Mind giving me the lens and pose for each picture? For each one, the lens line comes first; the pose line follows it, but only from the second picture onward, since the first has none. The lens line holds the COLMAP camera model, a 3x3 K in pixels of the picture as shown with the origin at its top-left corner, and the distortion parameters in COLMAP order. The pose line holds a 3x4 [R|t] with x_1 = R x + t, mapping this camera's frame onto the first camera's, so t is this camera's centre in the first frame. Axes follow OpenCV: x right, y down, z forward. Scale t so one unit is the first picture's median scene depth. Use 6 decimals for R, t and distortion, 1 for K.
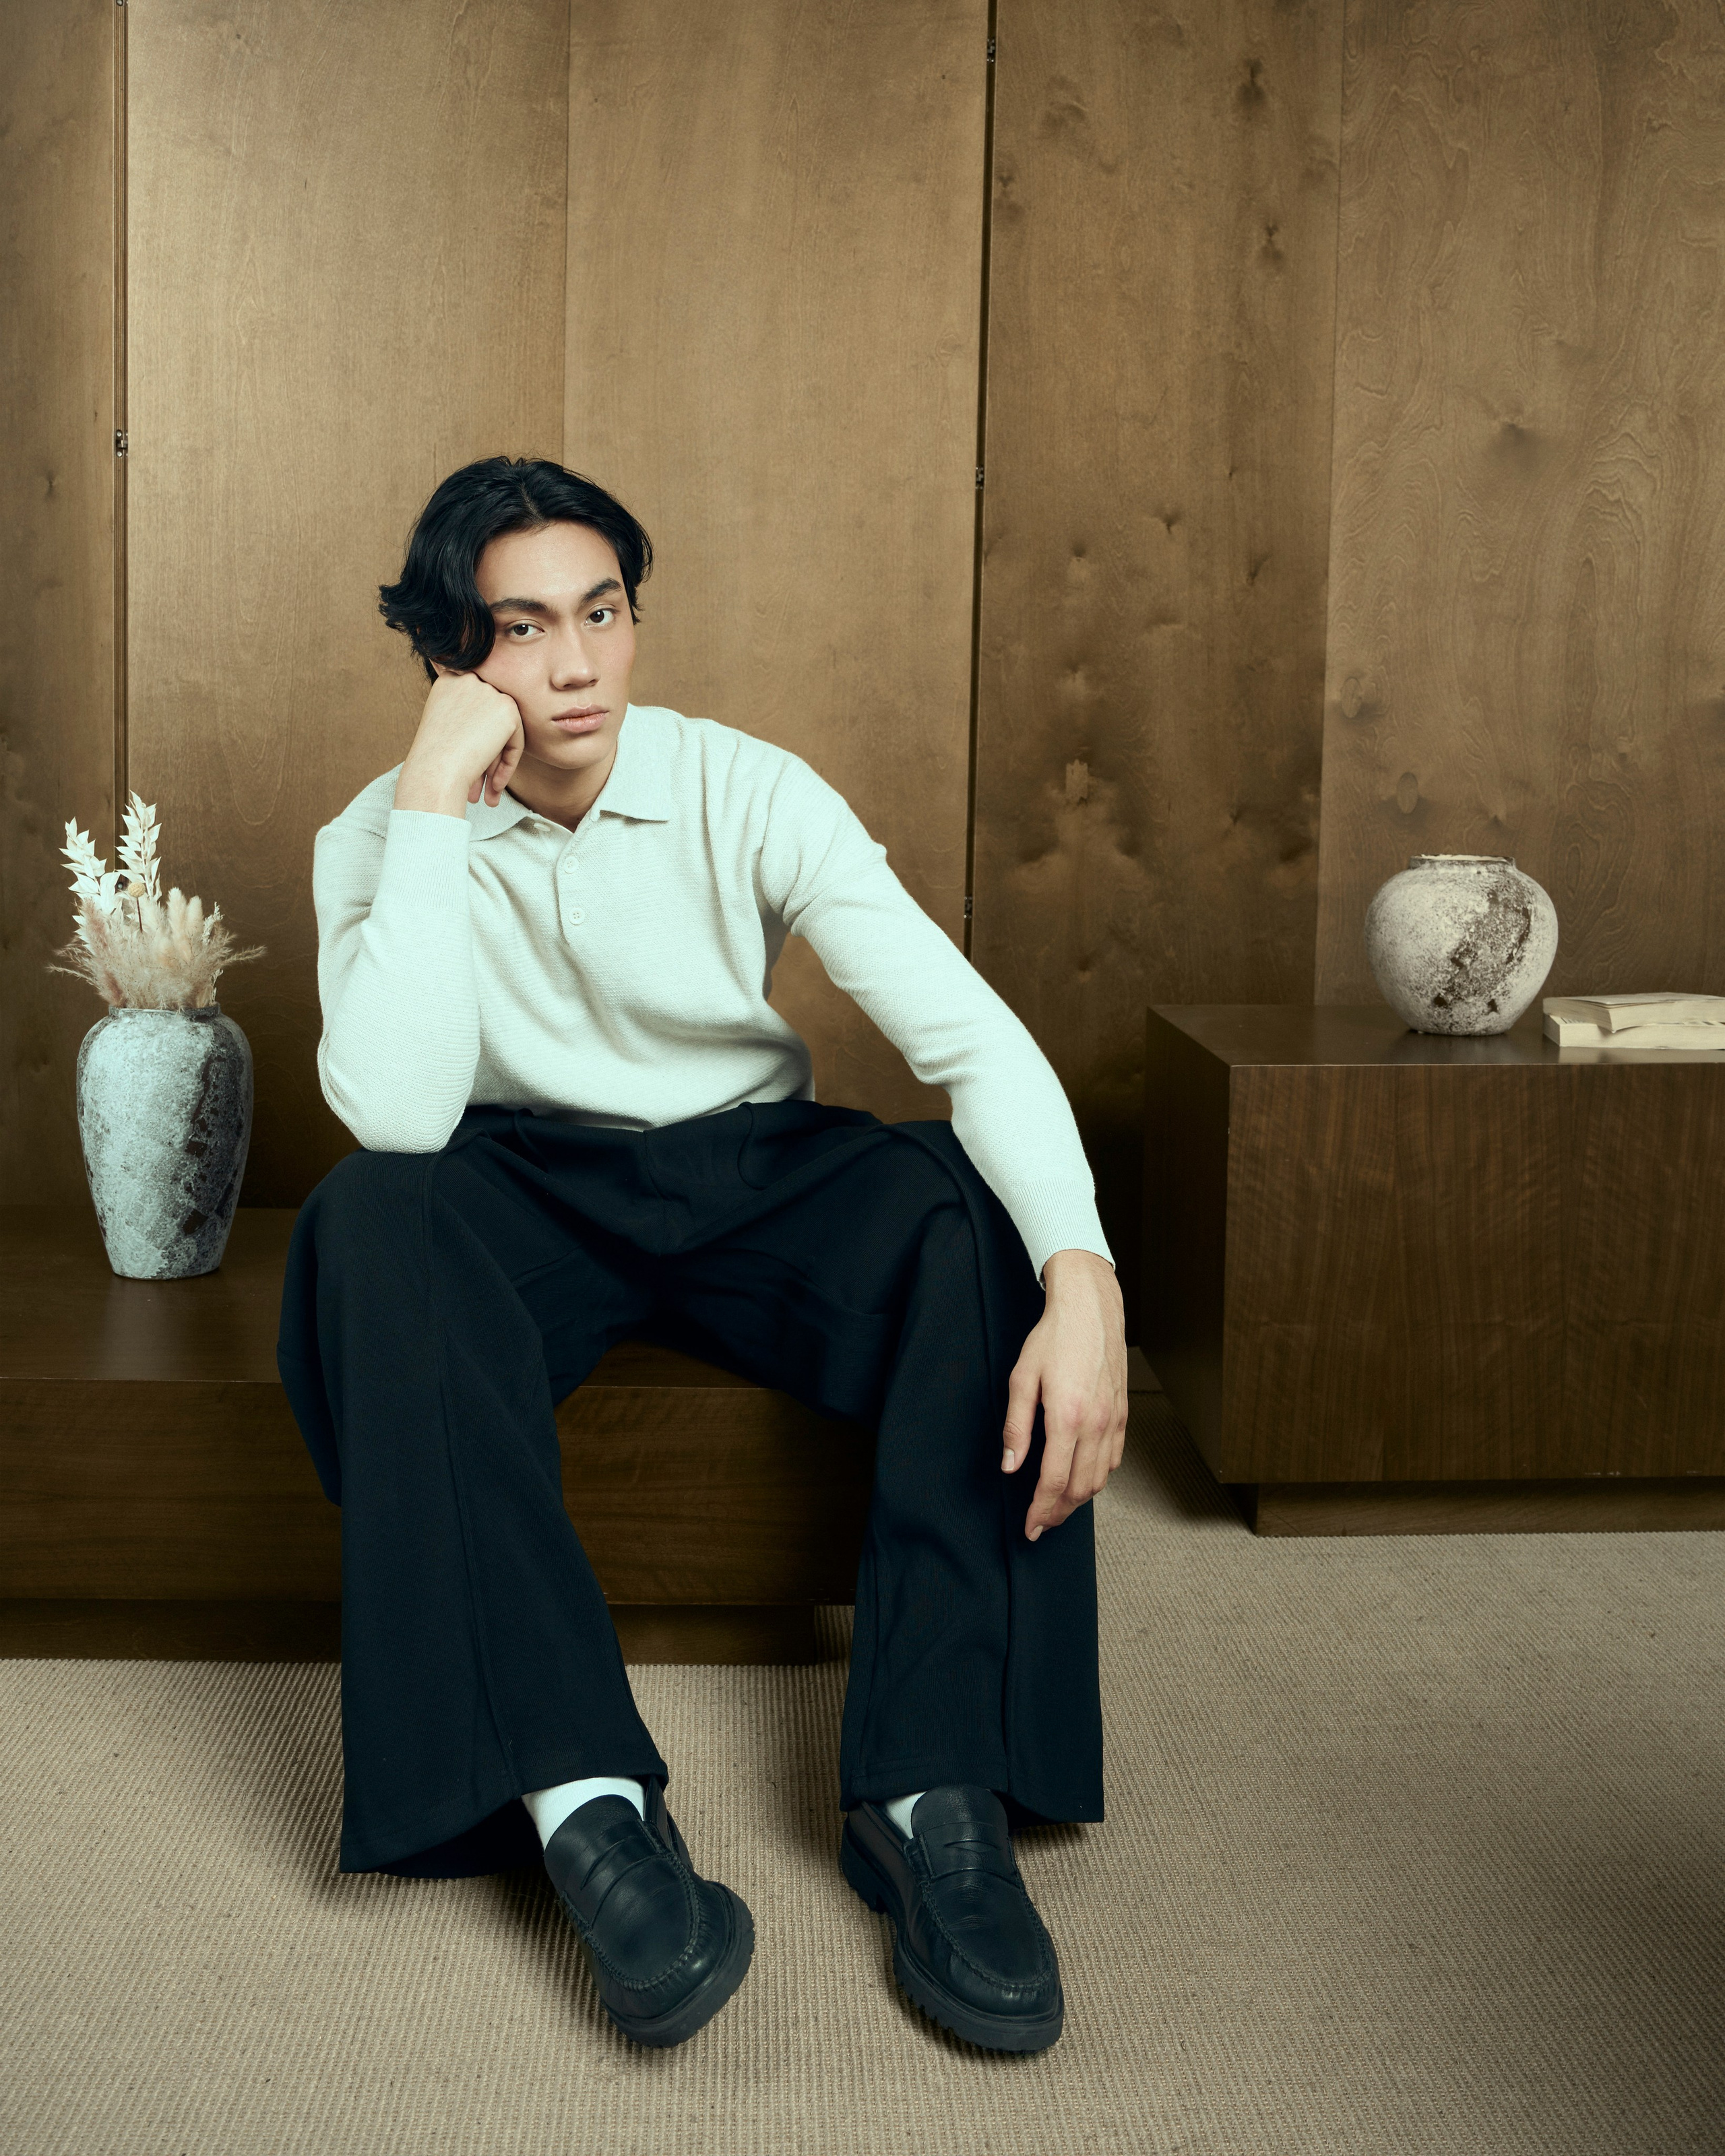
lens RADIAL K [[2088.5, 0, 851.4], [0, 2088.5, 940.7], [0, 0, 1]] dist [-0.062339, 0.062514]
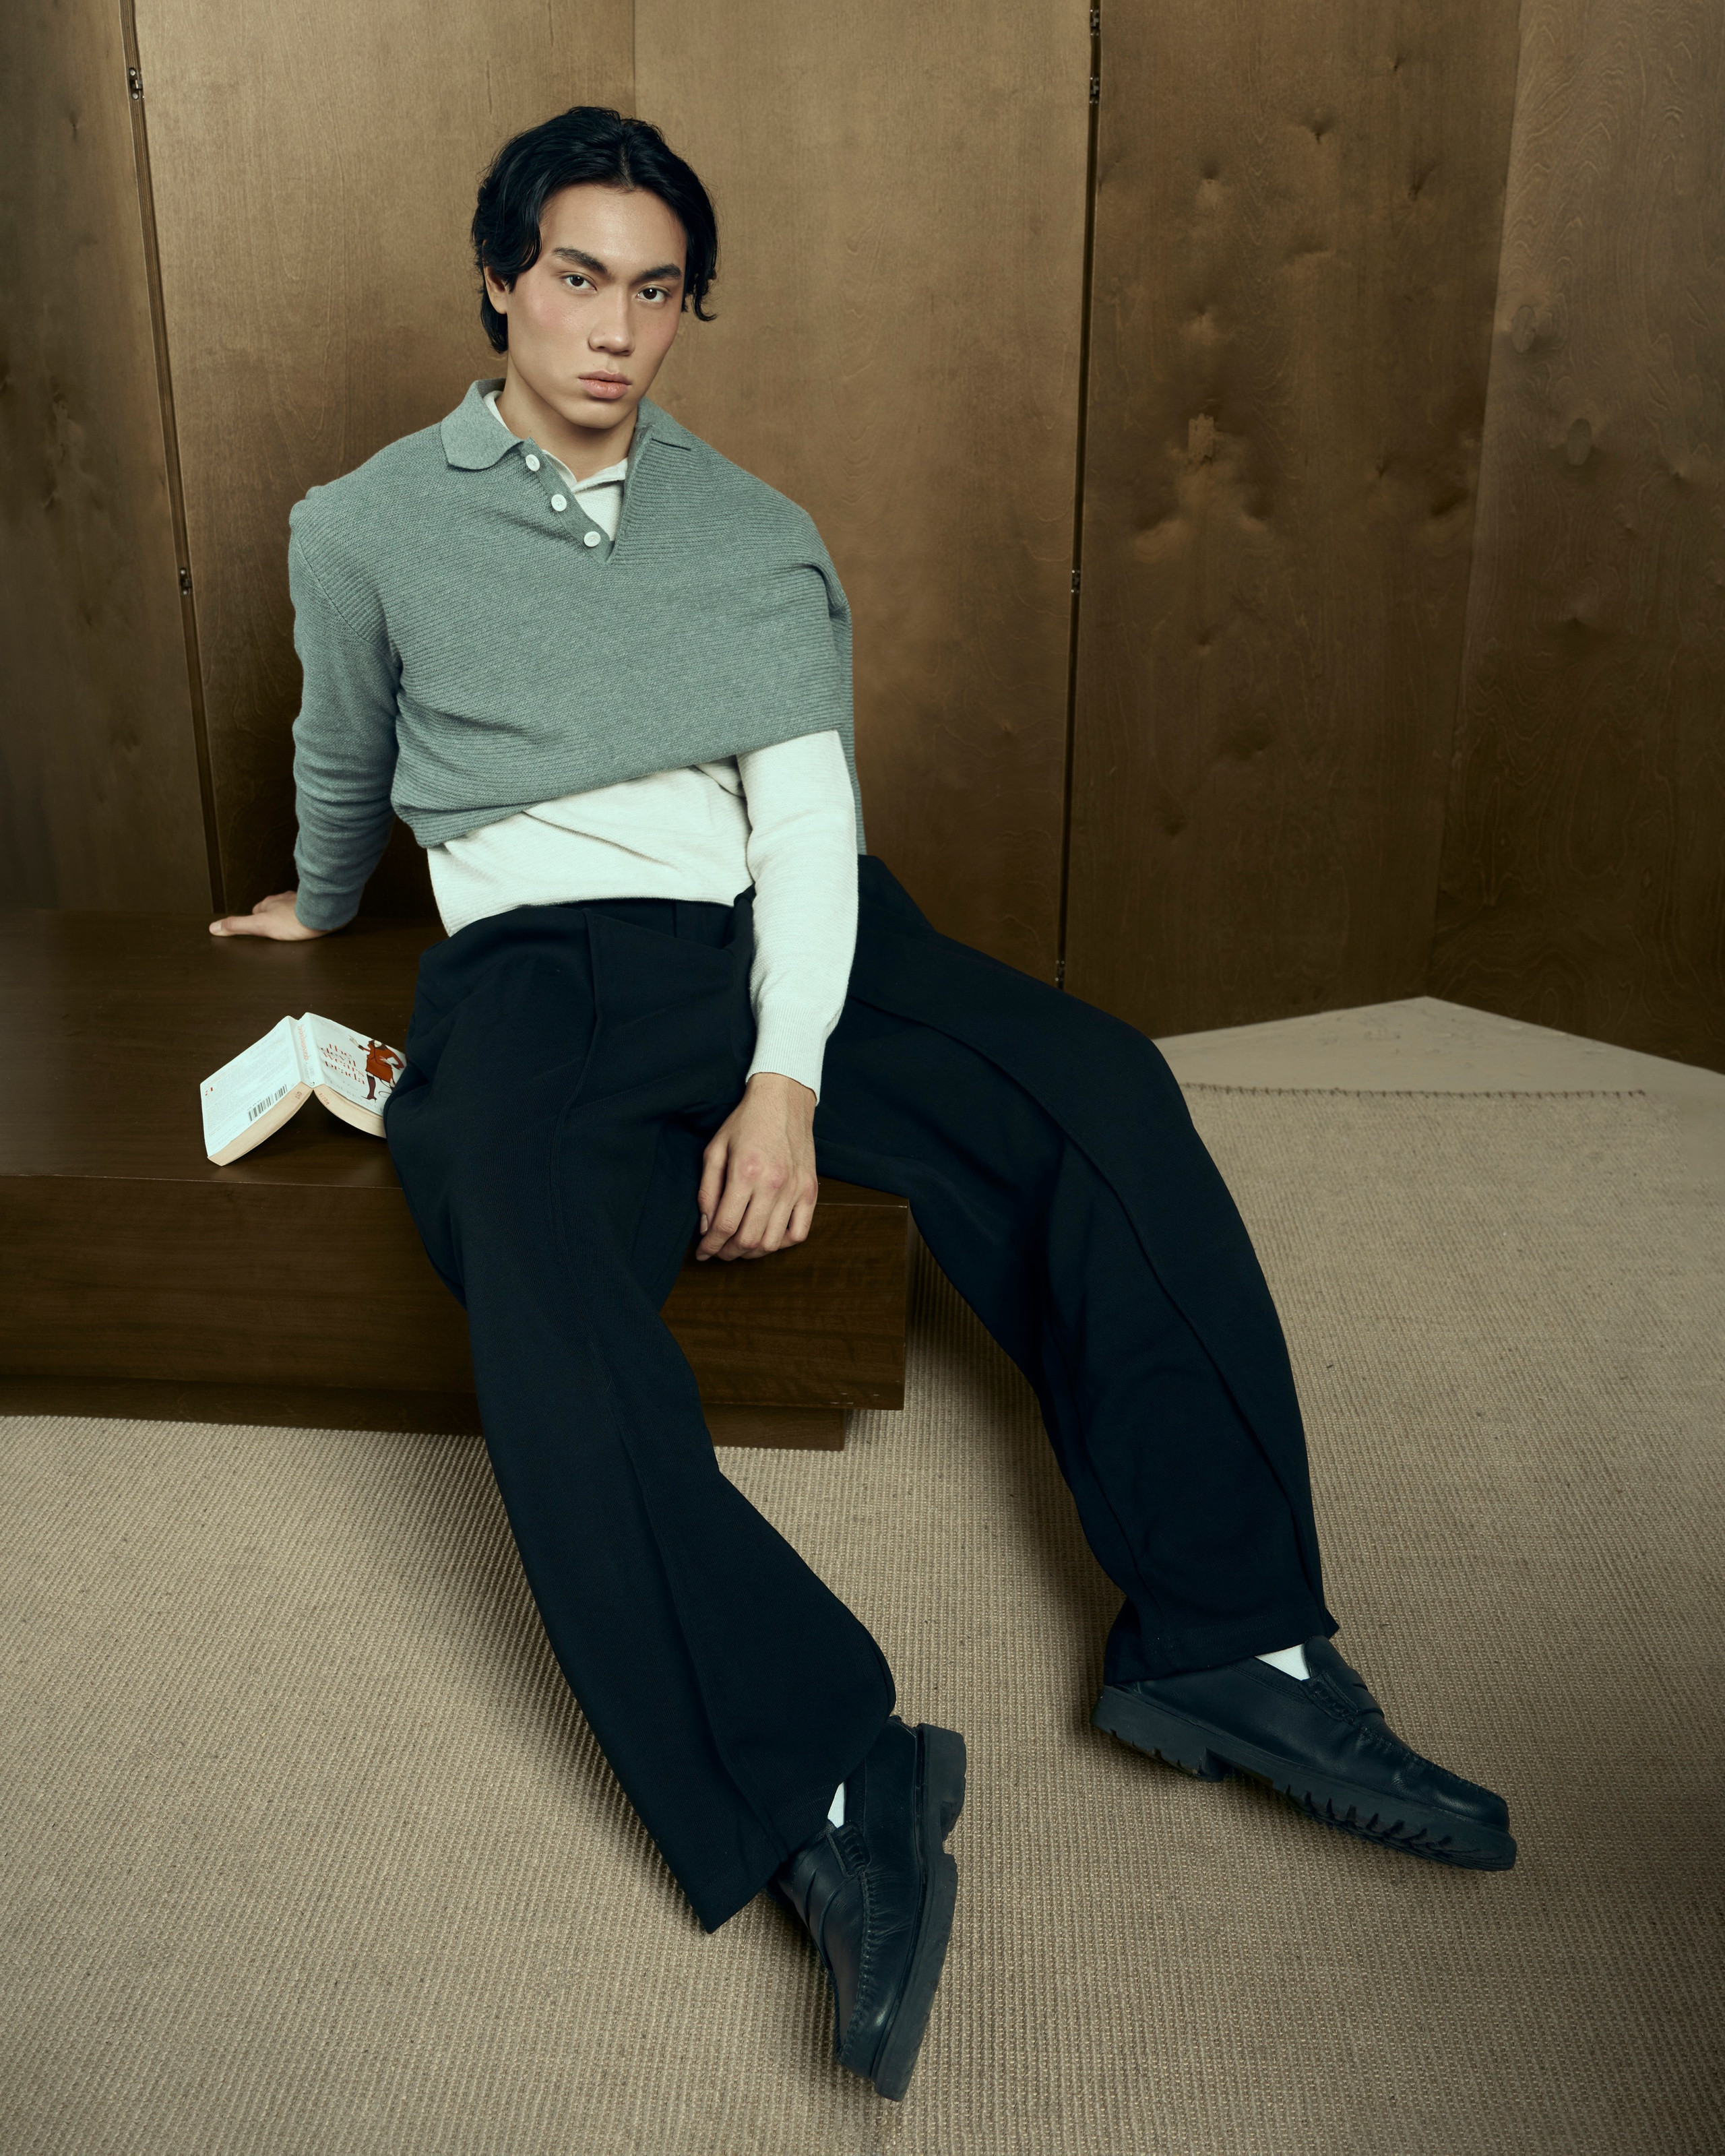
lens RADIAL K [[1982.3, 0, 861.0], [0, 1982.3, 938.3], [0, 0, 1]] dist [-0.061137, 0.059702]
pose [[0.994115, 0.019728, -0.106522, 0.058068], [0.007704, 0.967917, 0.251152, -0.084226], [0.108059, -0.250495, 0.962068, 0.107057]]
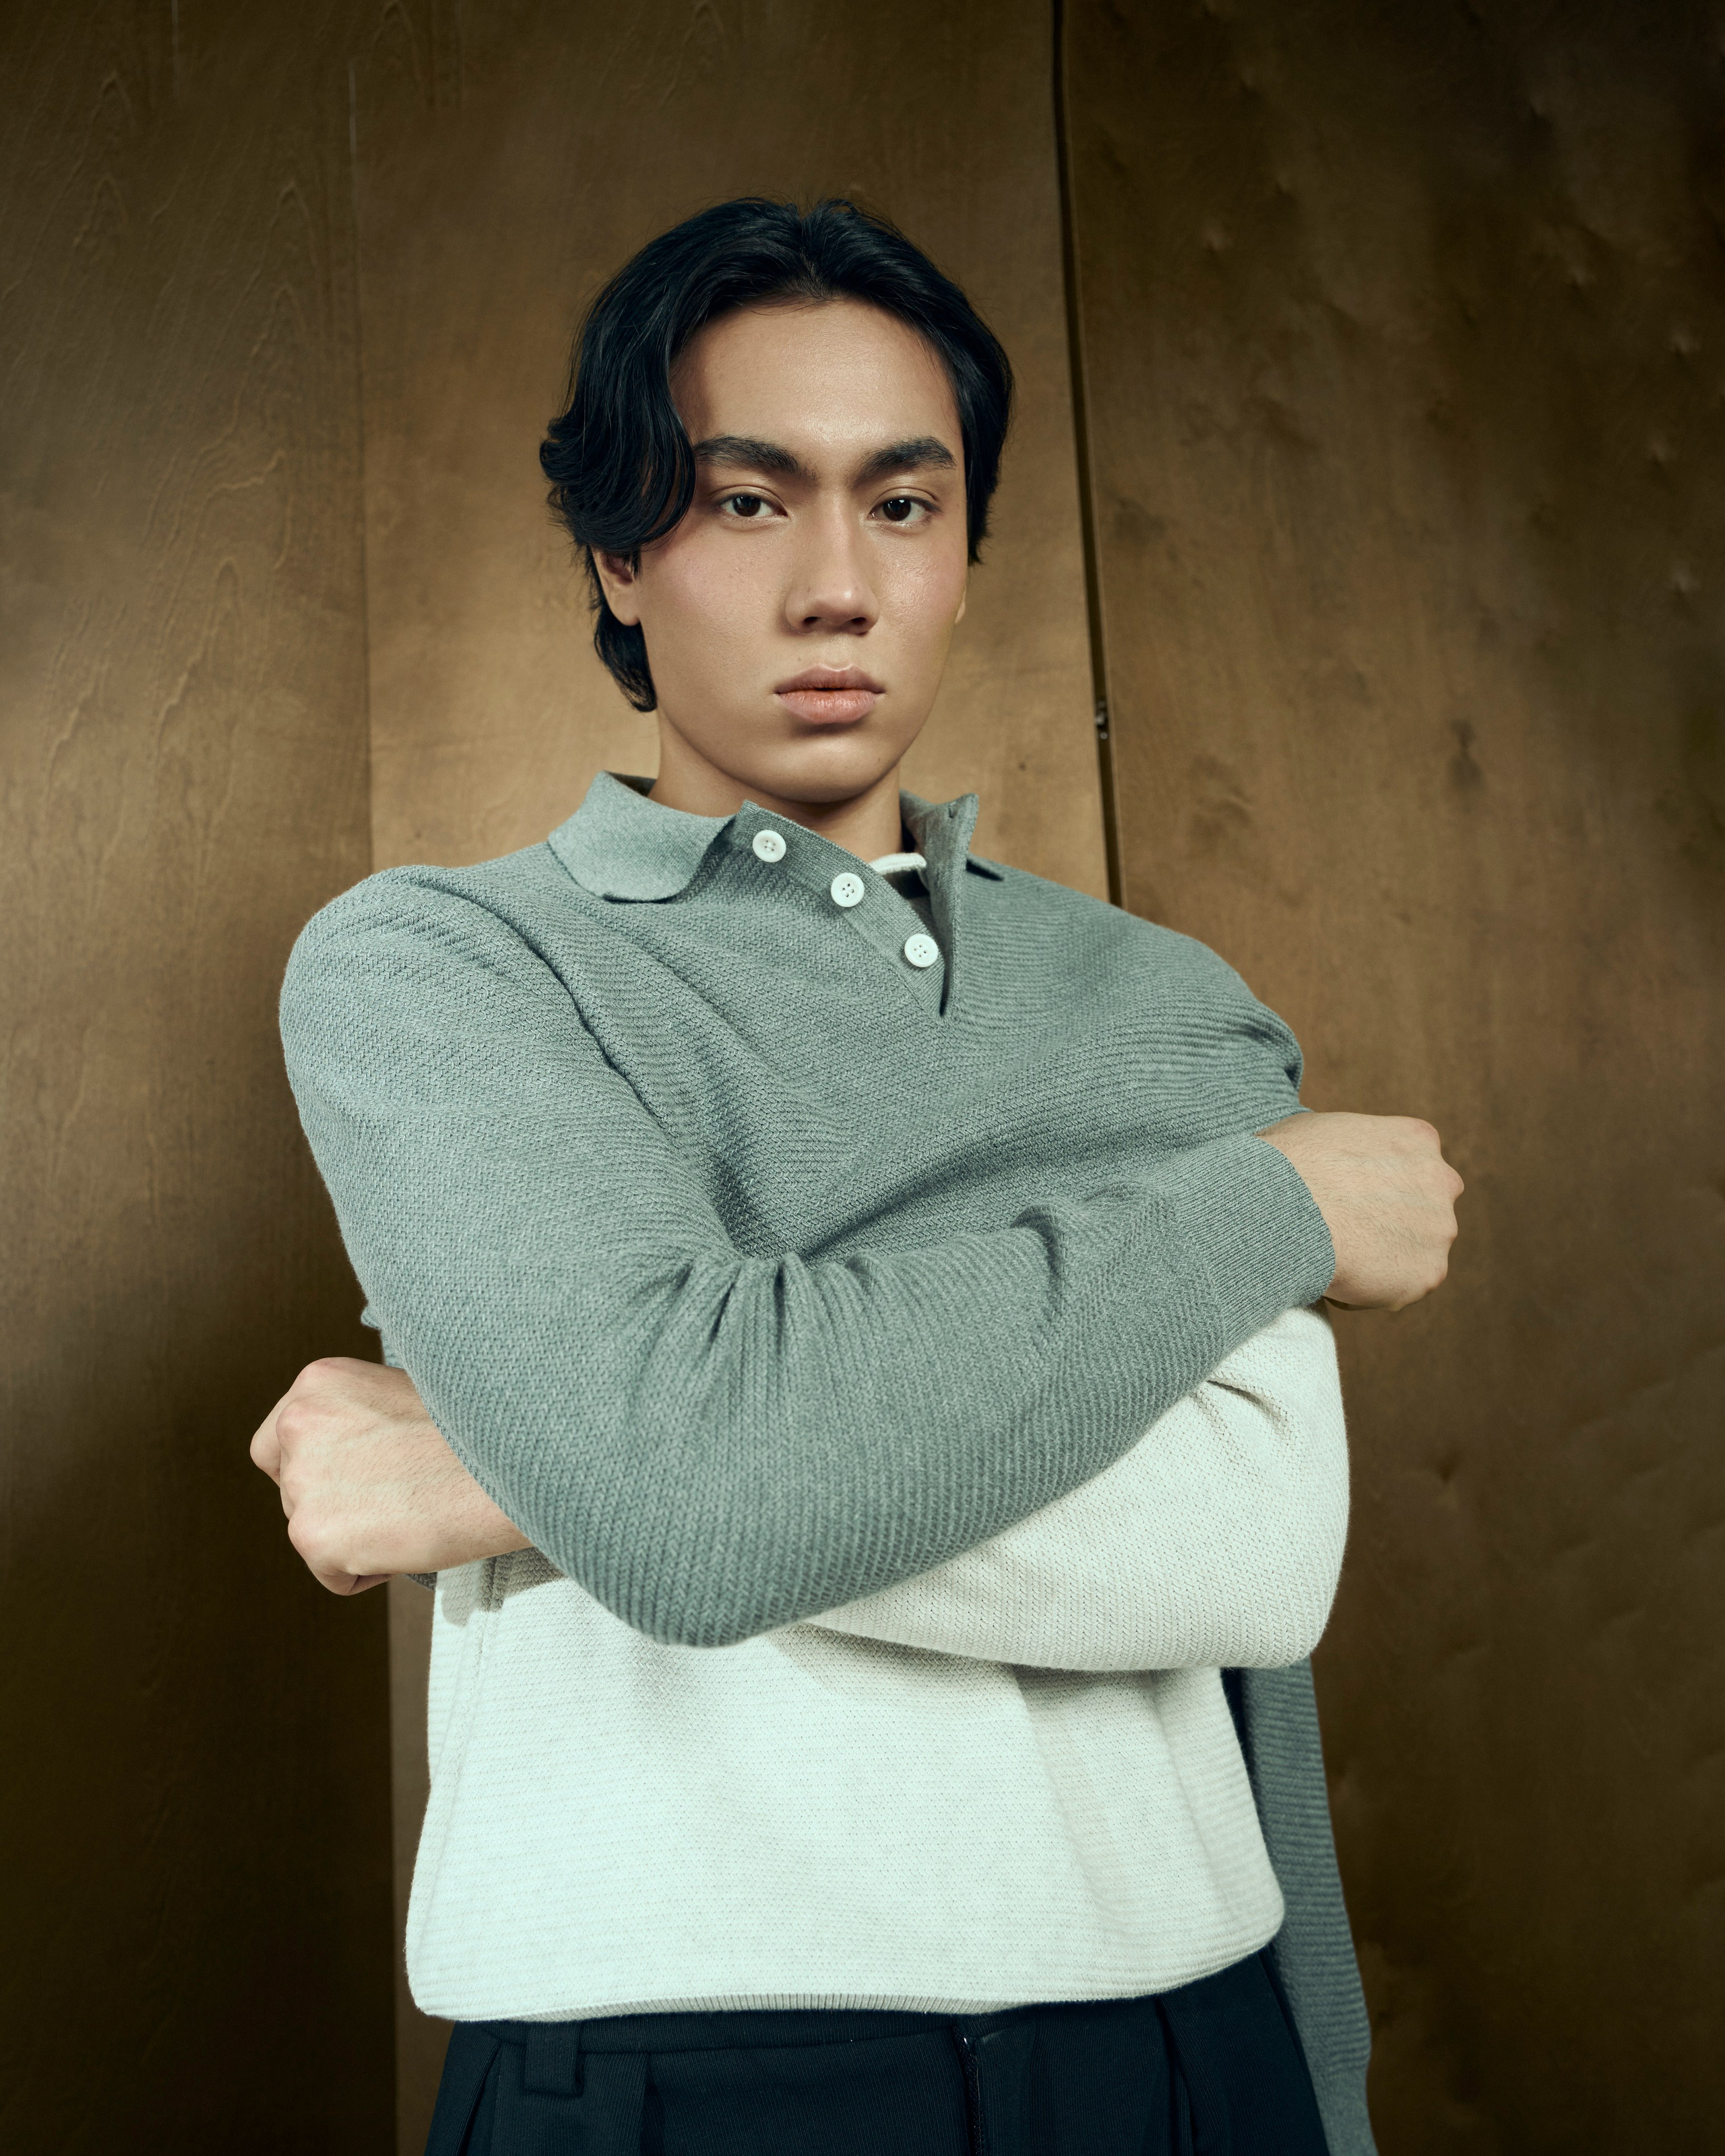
lens RADIAL K [[1856.6, 0, 818.9], [0, 1856.6, 1134.7], [0, 0, 1]] dist [0.007479, 0.004549]
pose [[0.994003, -0.065594, 0.087499, -0.062932], [0.083199, 0.972877, -0.215841, -0.202821], [-0.070968, 0.221826, 0.972500, 0.504331]]
